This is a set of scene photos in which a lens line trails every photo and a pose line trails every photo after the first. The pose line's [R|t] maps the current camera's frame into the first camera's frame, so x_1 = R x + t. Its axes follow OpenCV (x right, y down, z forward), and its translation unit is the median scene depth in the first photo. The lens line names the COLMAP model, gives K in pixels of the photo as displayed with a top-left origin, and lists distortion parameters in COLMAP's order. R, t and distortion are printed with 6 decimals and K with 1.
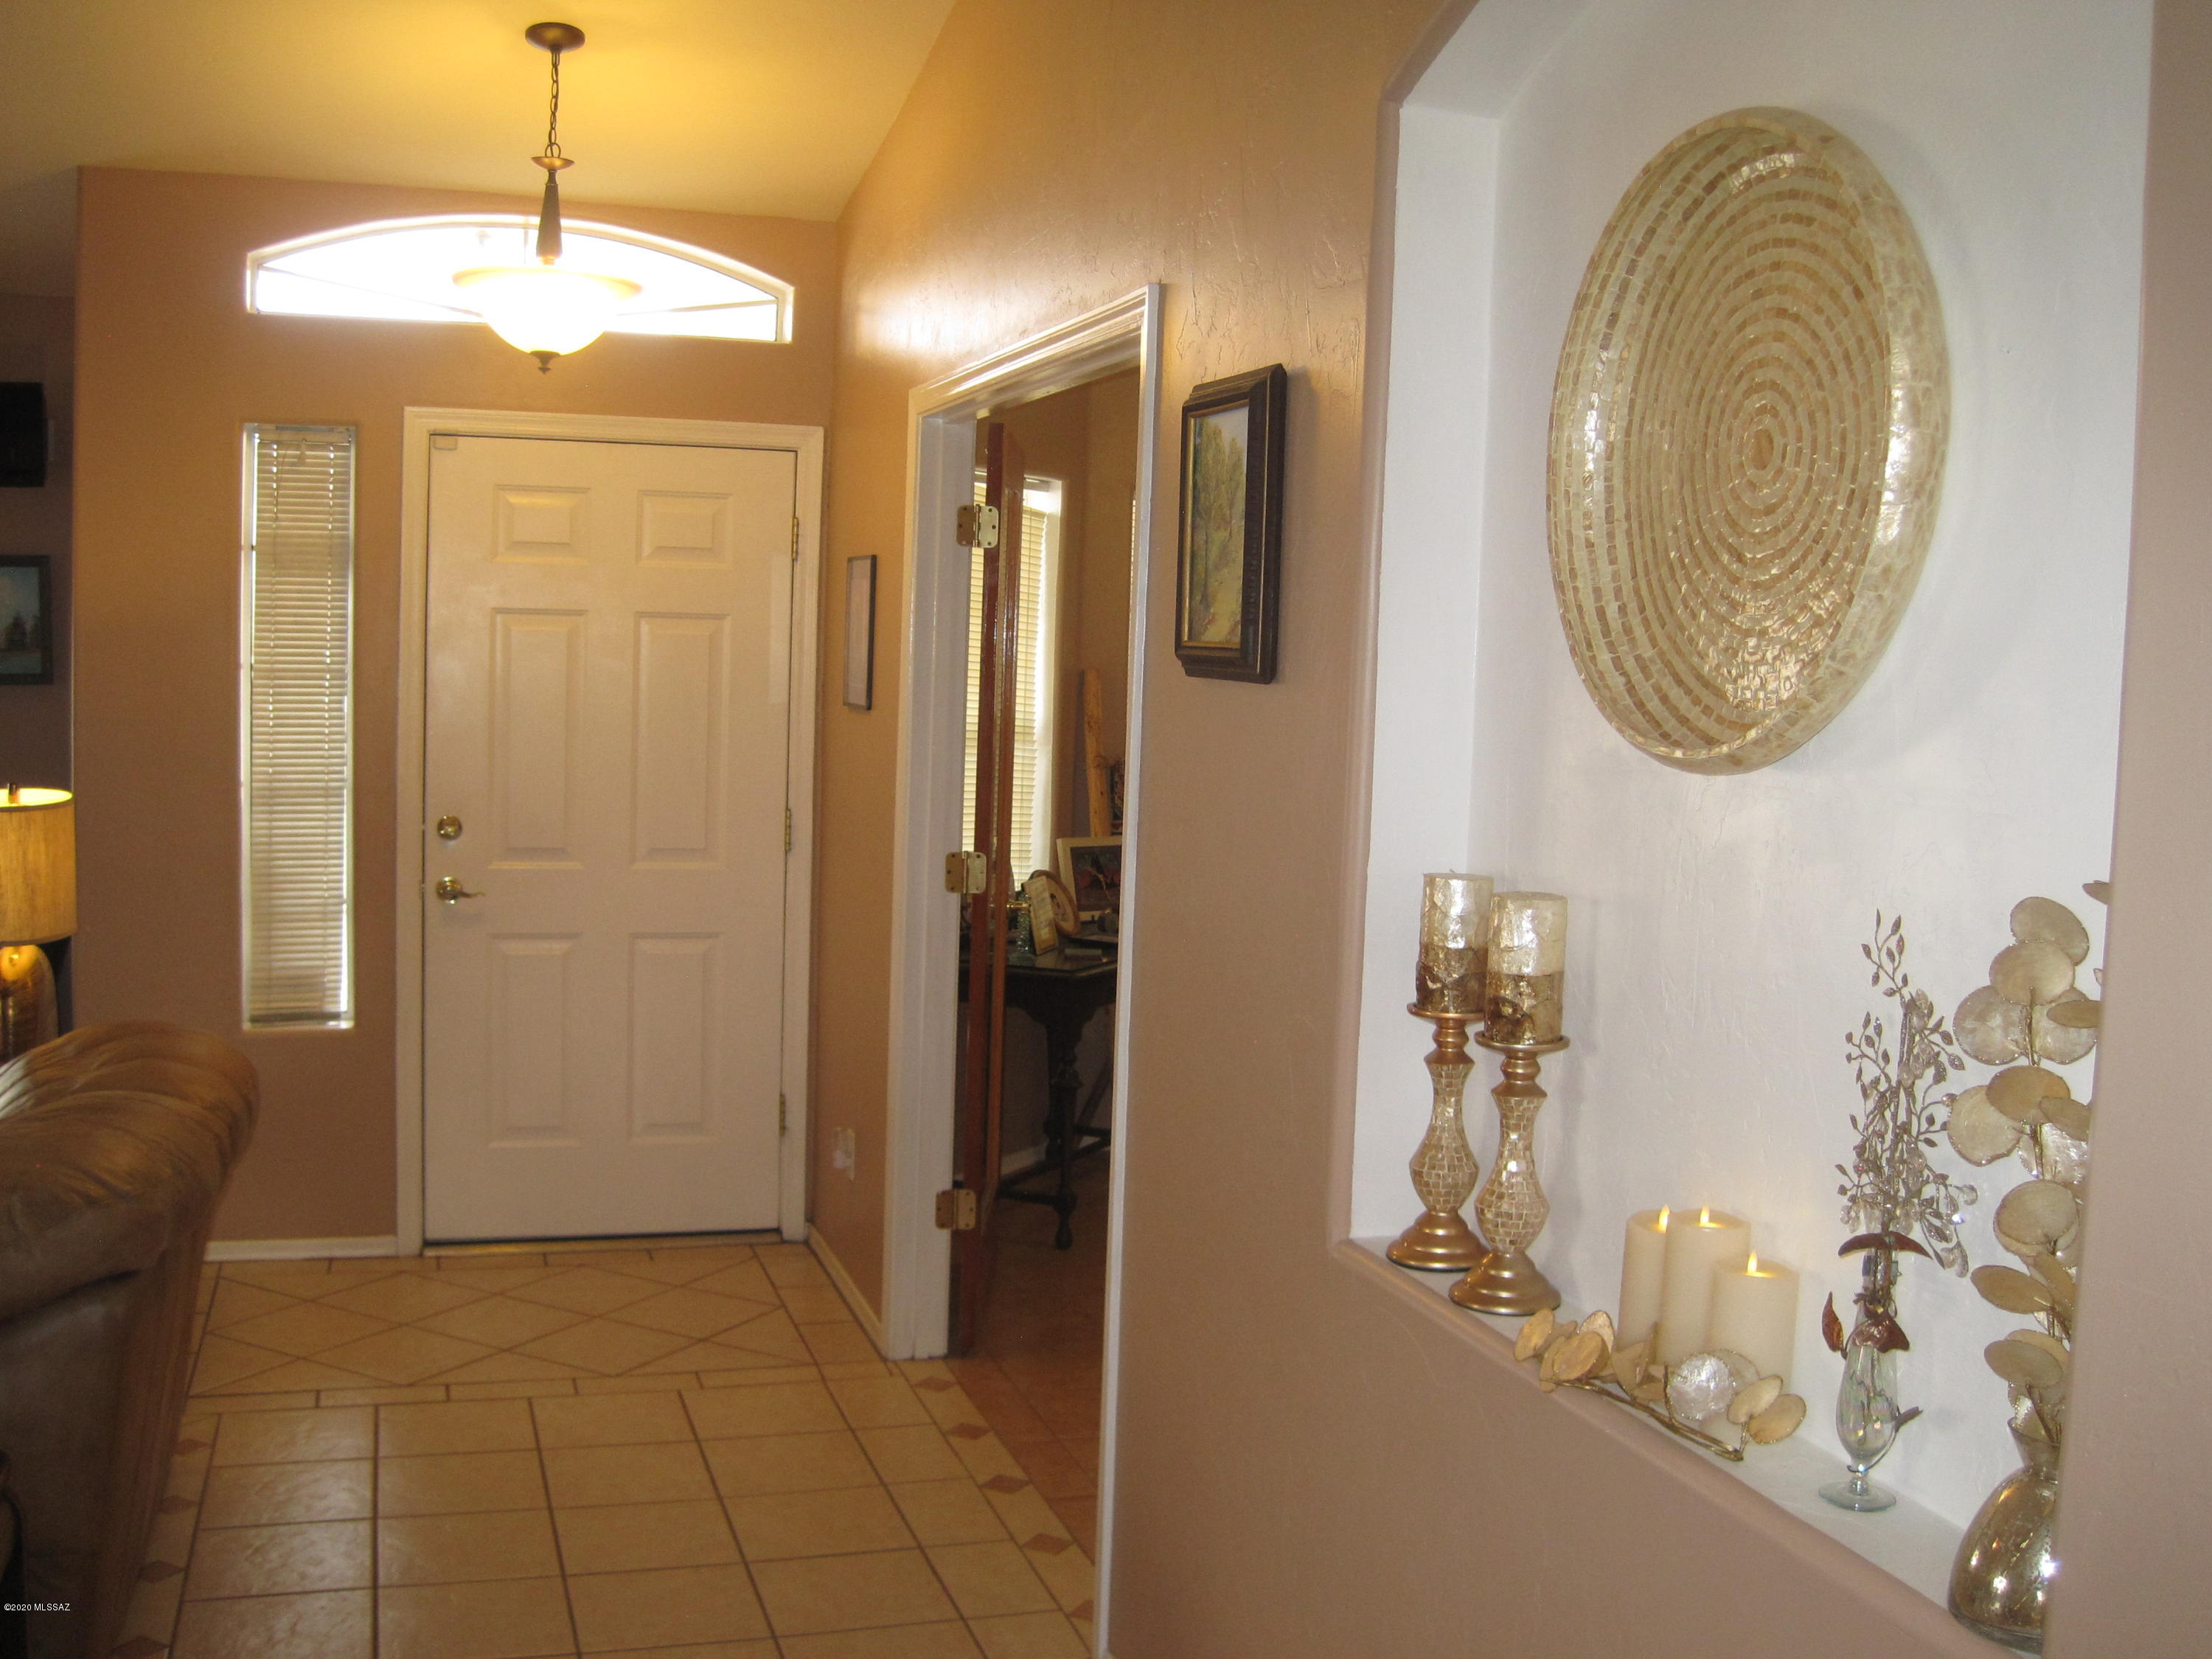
lens RADIAL K [[2295.8, 0, 1106.0], [0, 2295.8, 829.5], [0, 0, 1]] dist [-0.156359, 0.085059]
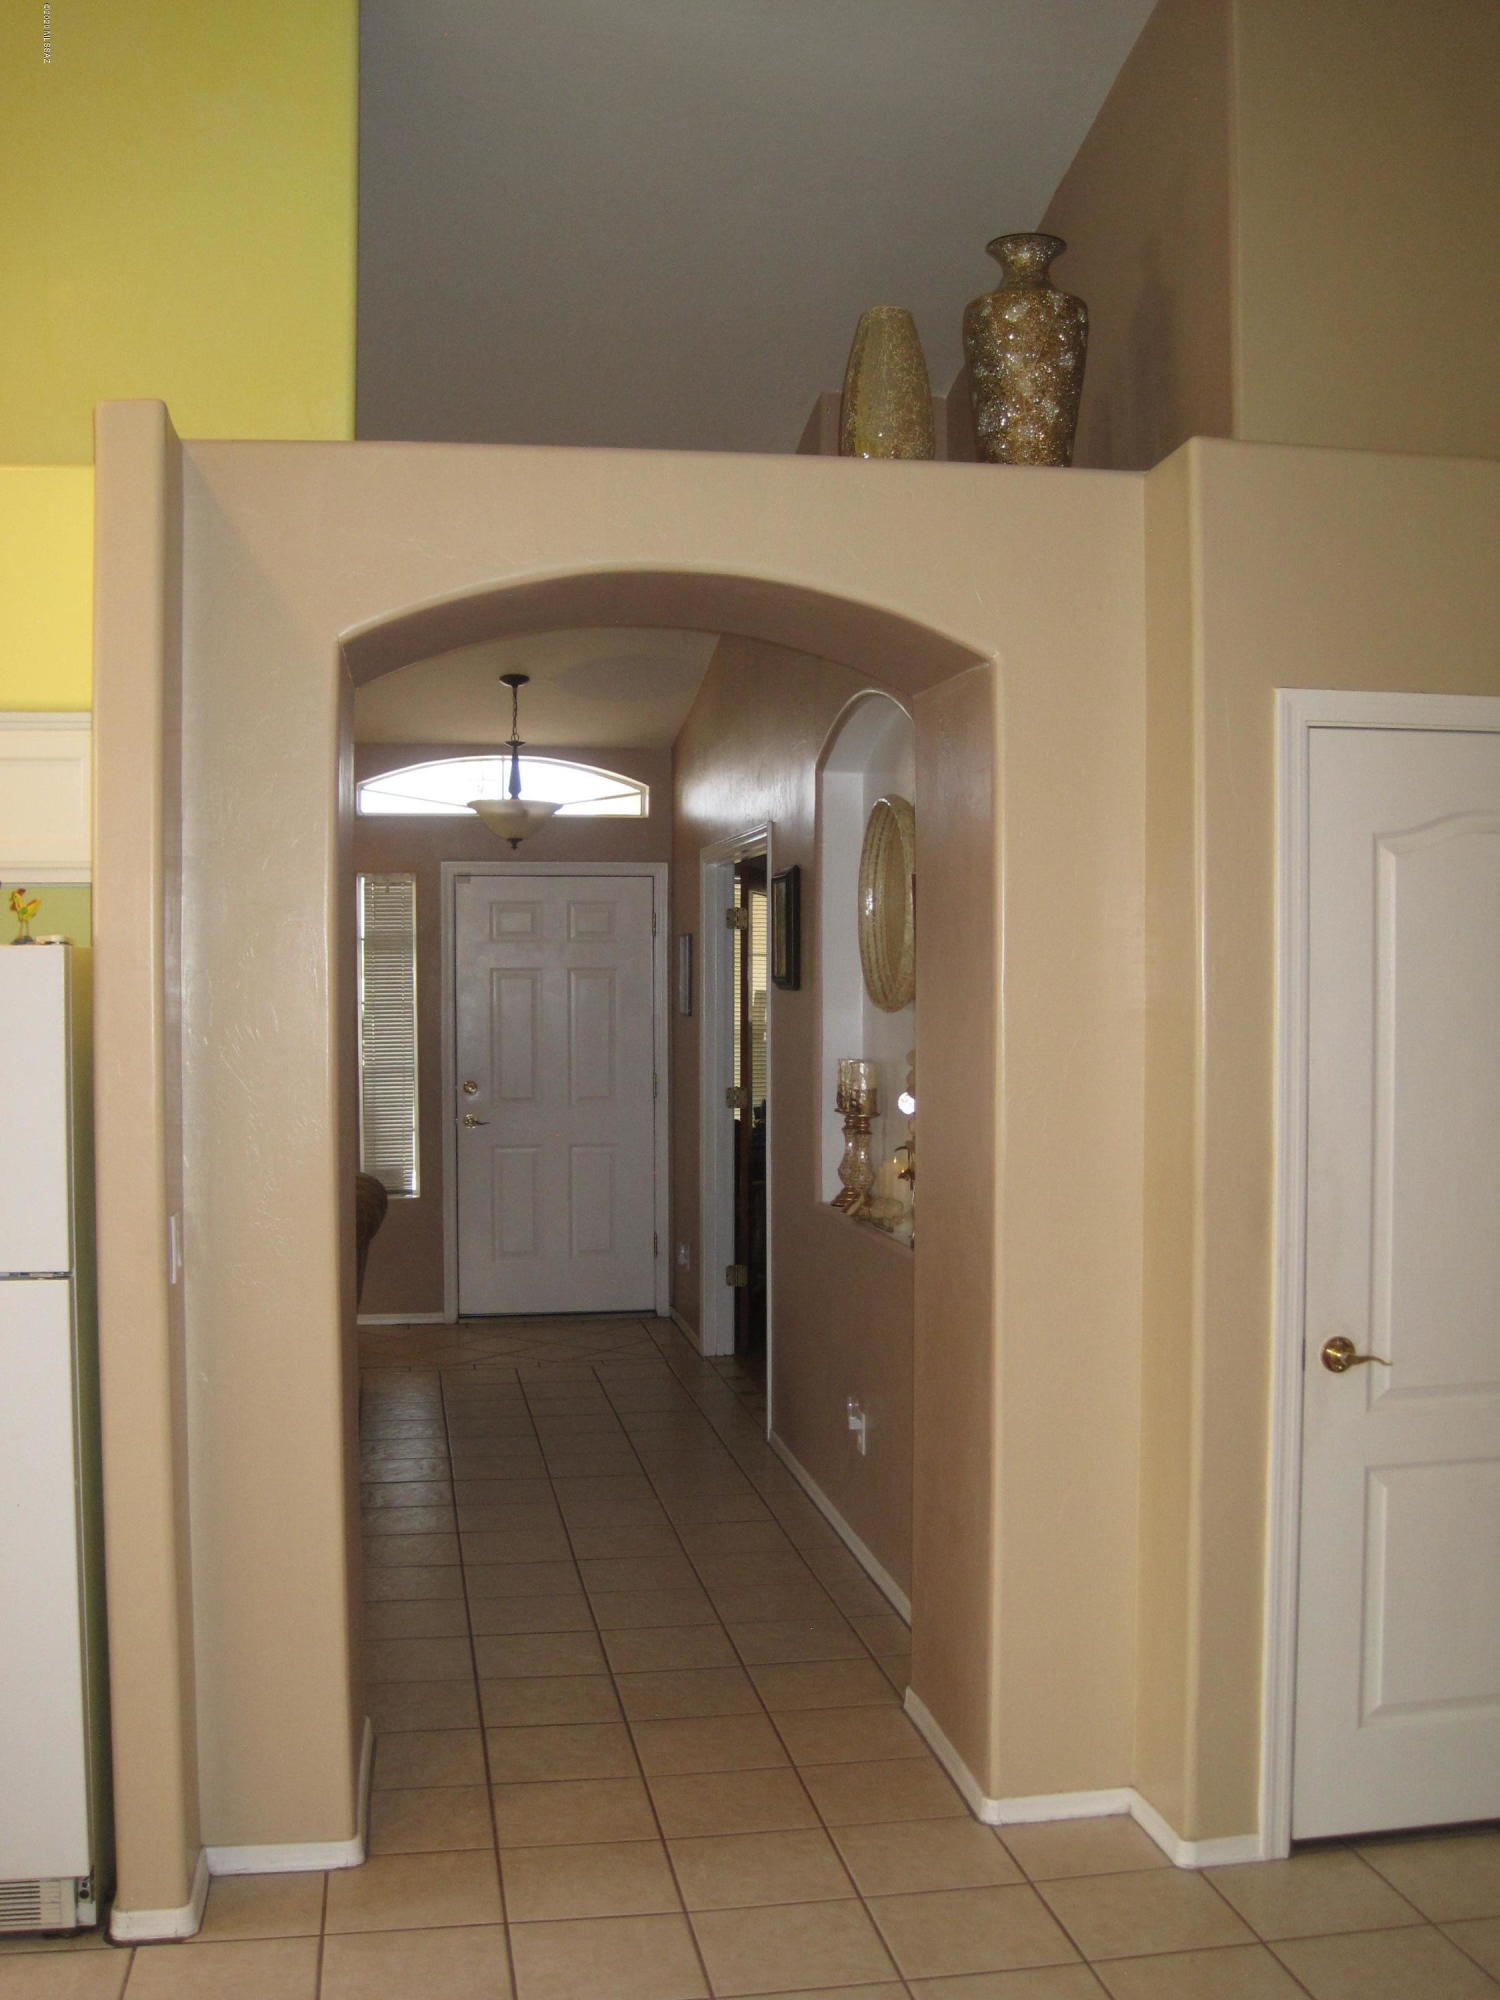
lens RADIAL K [[2075.8, 0, 750.0], [0, 2075.8, 1000.0], [0, 0, 1]] dist [-0.156359, 0.085059]
pose [[0.990271, -0.034868, -0.134715, 0.167510], [0.025219, 0.997036, -0.072682, 0.057076], [0.136850, 0.068577, 0.988215, -0.646562]]
